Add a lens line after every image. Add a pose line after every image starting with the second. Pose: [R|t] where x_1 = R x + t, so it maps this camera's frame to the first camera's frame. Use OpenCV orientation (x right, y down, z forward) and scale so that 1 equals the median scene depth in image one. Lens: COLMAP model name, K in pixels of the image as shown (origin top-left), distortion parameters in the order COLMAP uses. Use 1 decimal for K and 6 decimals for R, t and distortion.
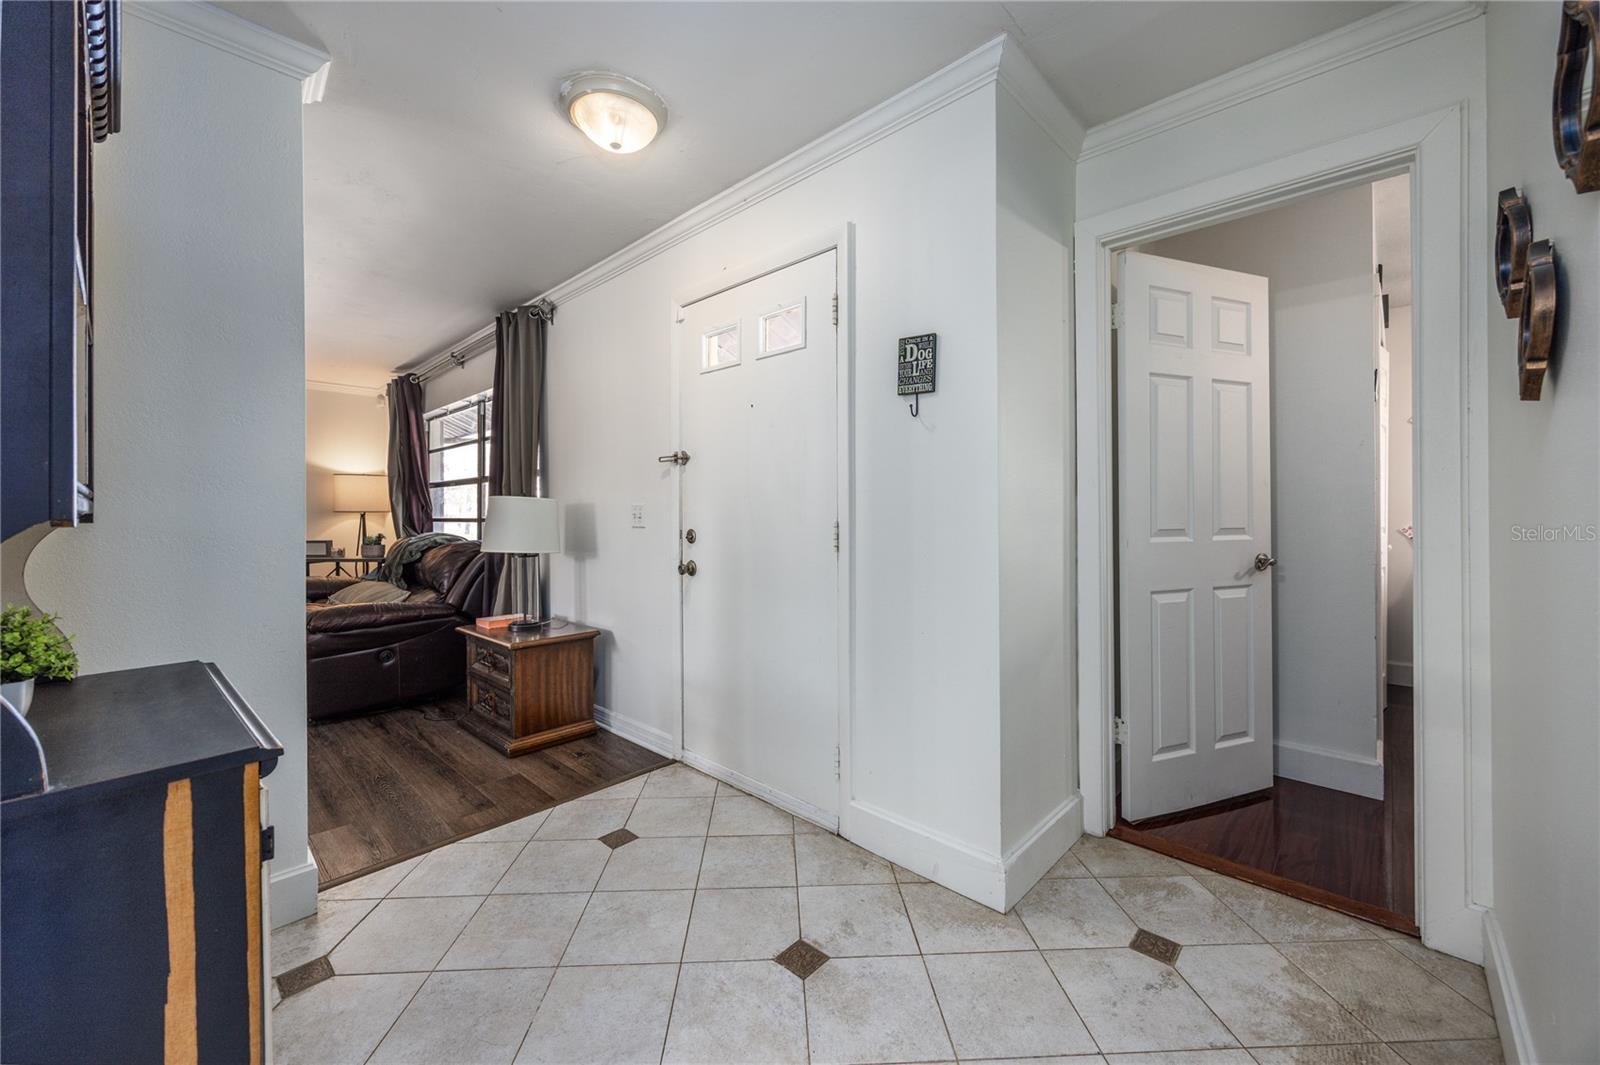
lens RADIAL K [[620.4, 0, 795.7], [0, 620.4, 513.0], [0, 0, 1]] dist [-0.000457, -0.000152]
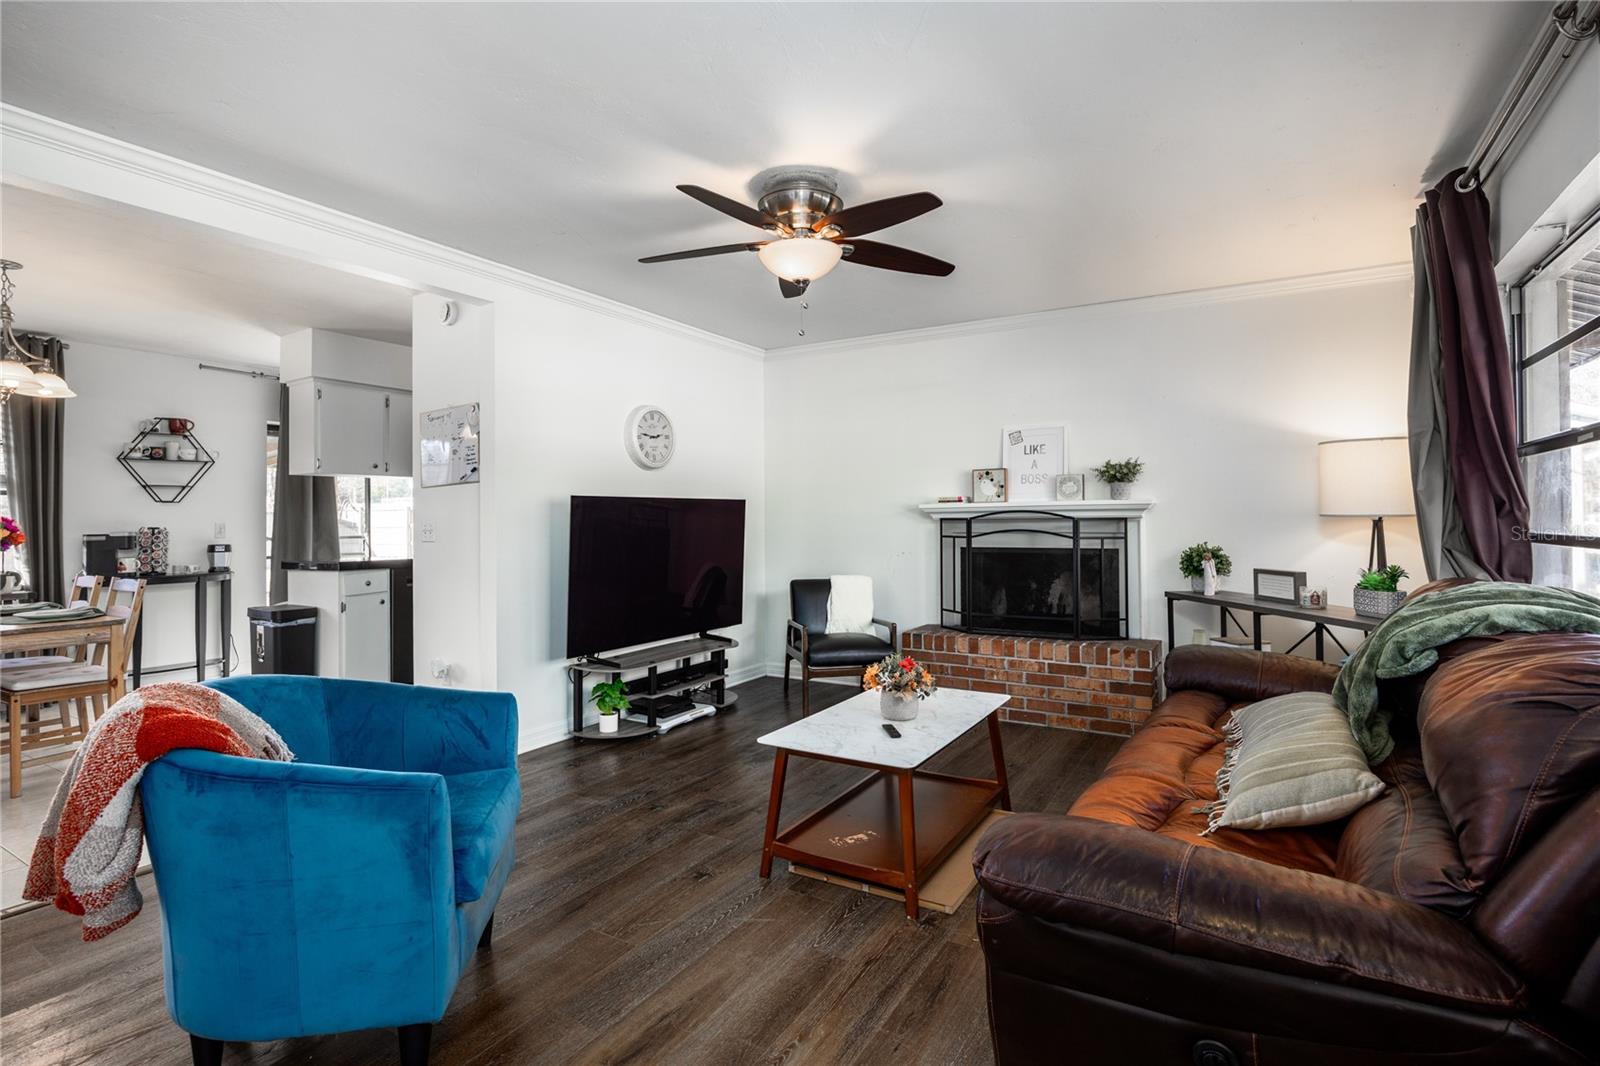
lens RADIAL K [[767.9, 0, 799.4], [0, 767.9, 507.3], [0, 0, 1]] dist [-0.003881, -0.000997]
pose [[0.220405, -0.016836, -0.975263, -0.230849], [0.010761, 0.999832, -0.014828, -0.004815], [0.975349, -0.007227, 0.220549, 0.465976]]
